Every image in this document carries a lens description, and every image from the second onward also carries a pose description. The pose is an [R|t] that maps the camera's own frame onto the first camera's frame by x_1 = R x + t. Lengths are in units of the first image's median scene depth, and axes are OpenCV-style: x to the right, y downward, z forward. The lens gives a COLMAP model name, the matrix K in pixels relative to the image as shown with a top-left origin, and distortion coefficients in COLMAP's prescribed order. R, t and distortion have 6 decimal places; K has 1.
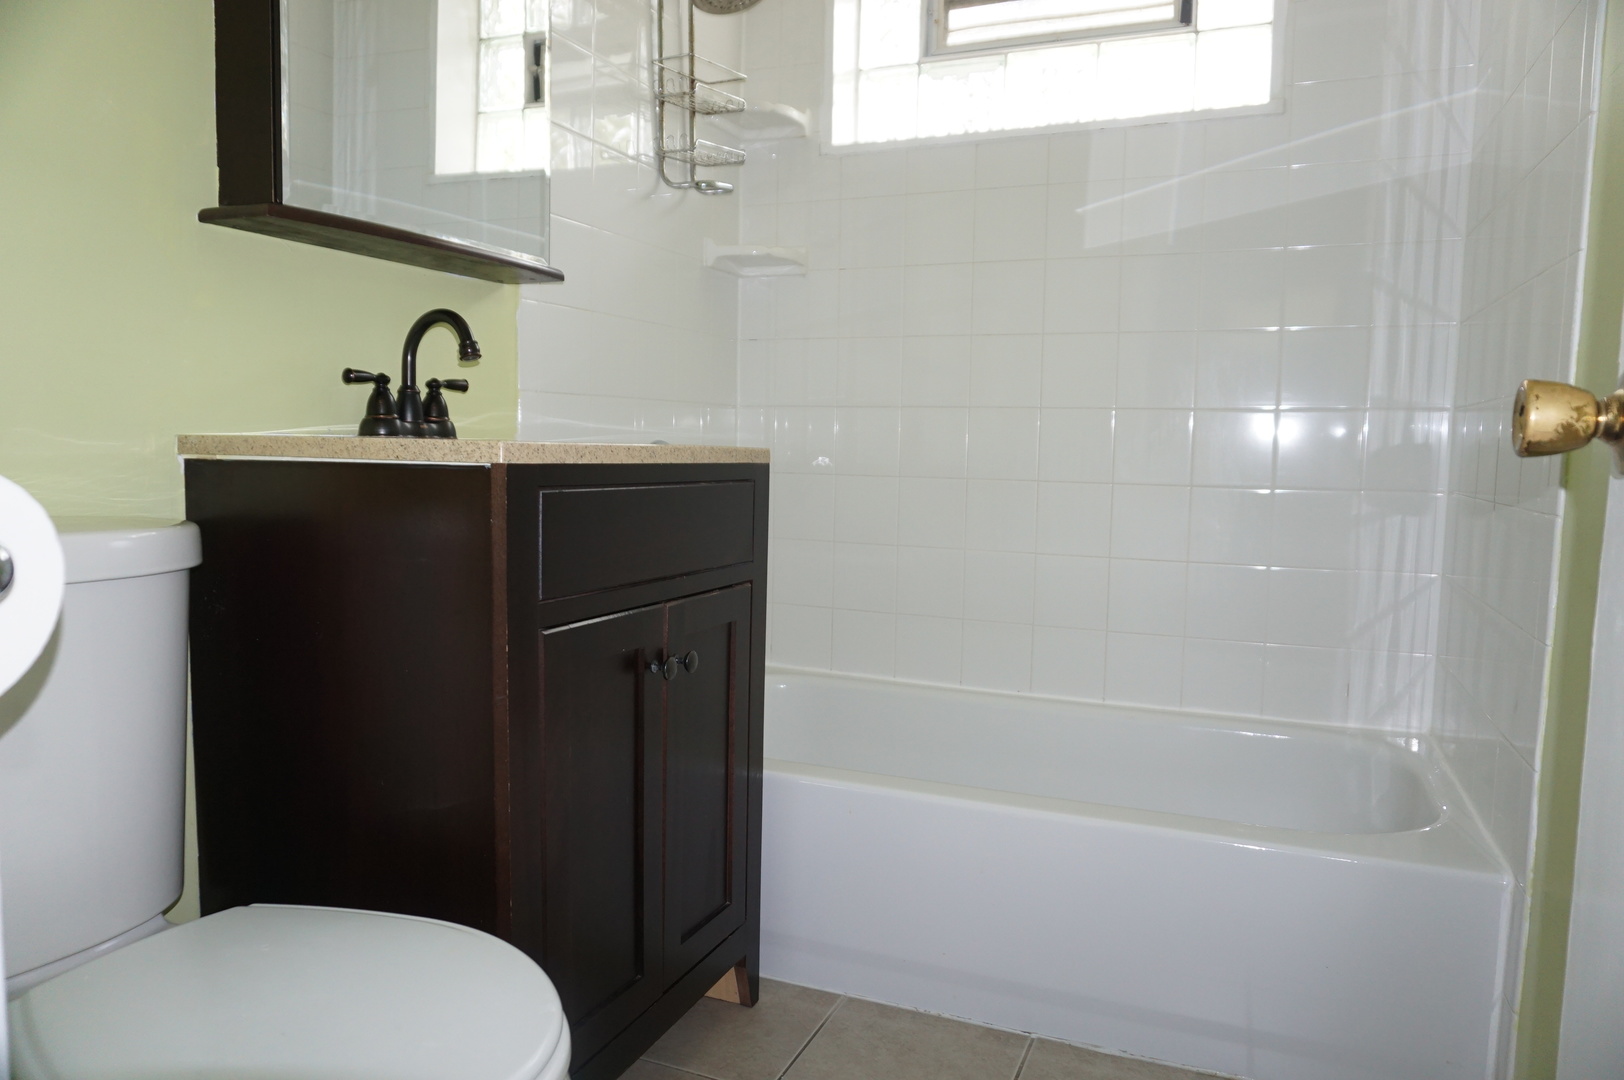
lens RADIAL K [[1083.6, 0, 812.0], [0, 1083.6, 540.0], [0, 0, 1]] dist [-0.063990, 0.045304]
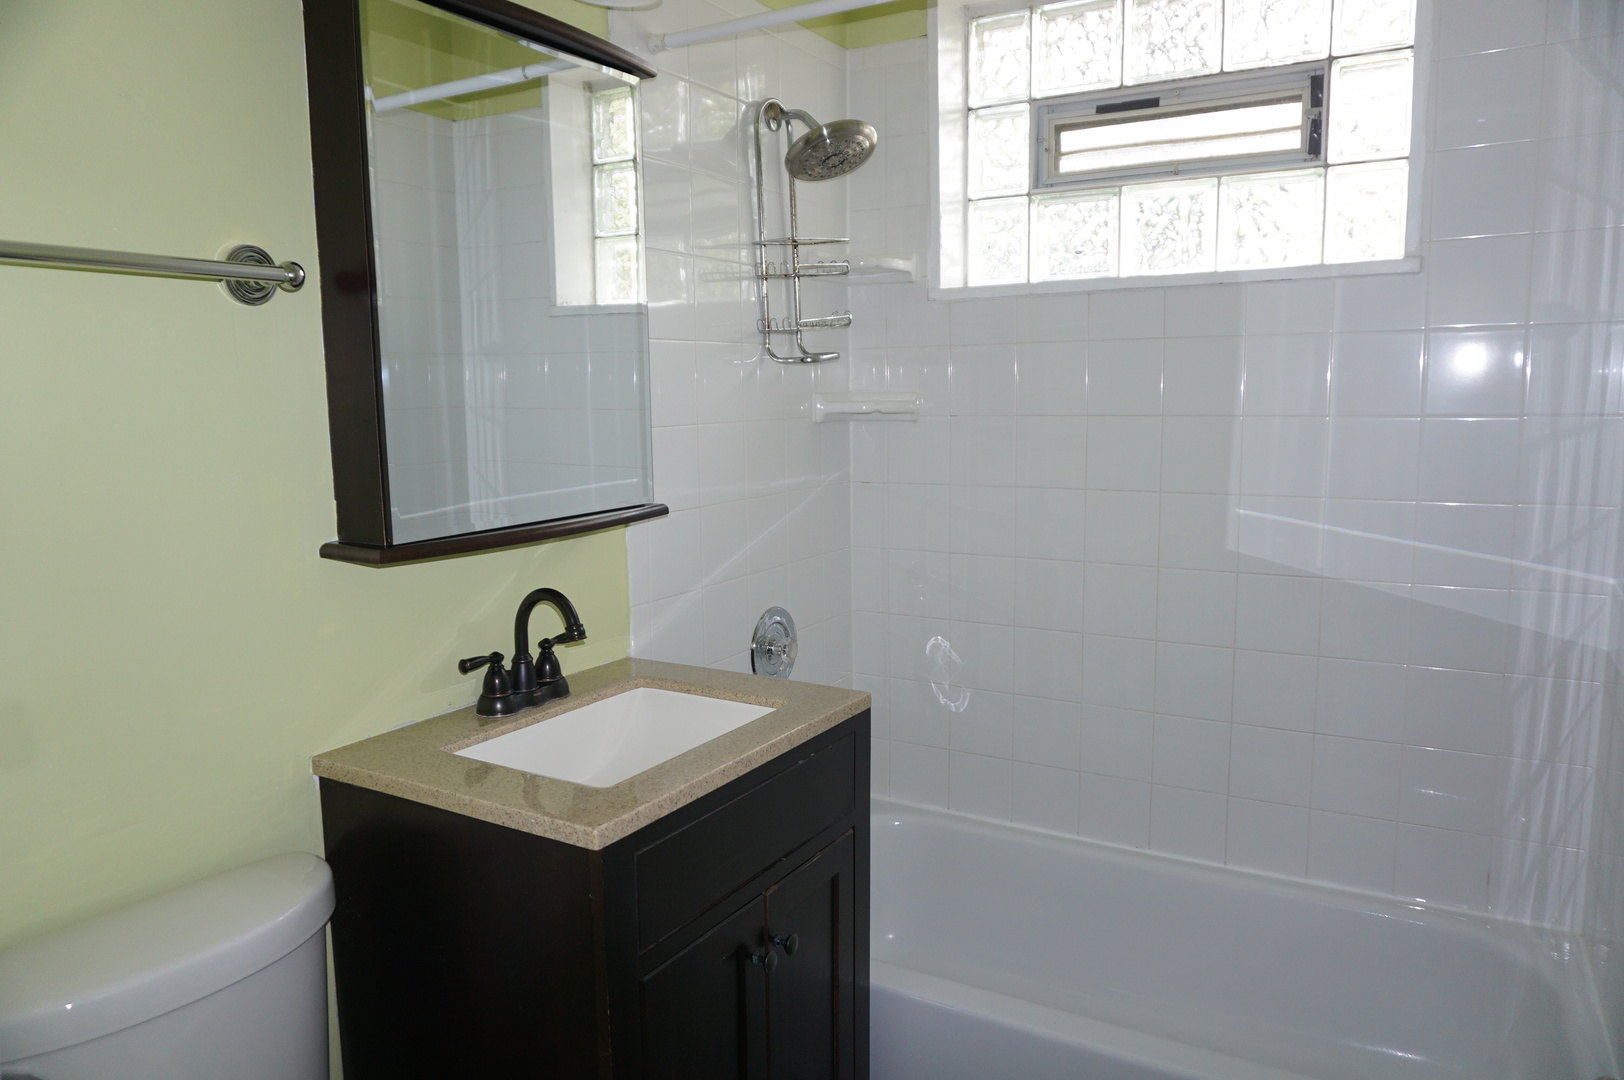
lens RADIAL K [[1083.6, 0, 812.0], [0, 1083.6, 540.0], [0, 0, 1]] dist [-0.063990, 0.045304]
pose [[0.991586, -0.015225, -0.128551, 0.028827], [0.020107, 0.999122, 0.036765, -0.197017], [0.127879, -0.039040, 0.991021, -0.000871]]
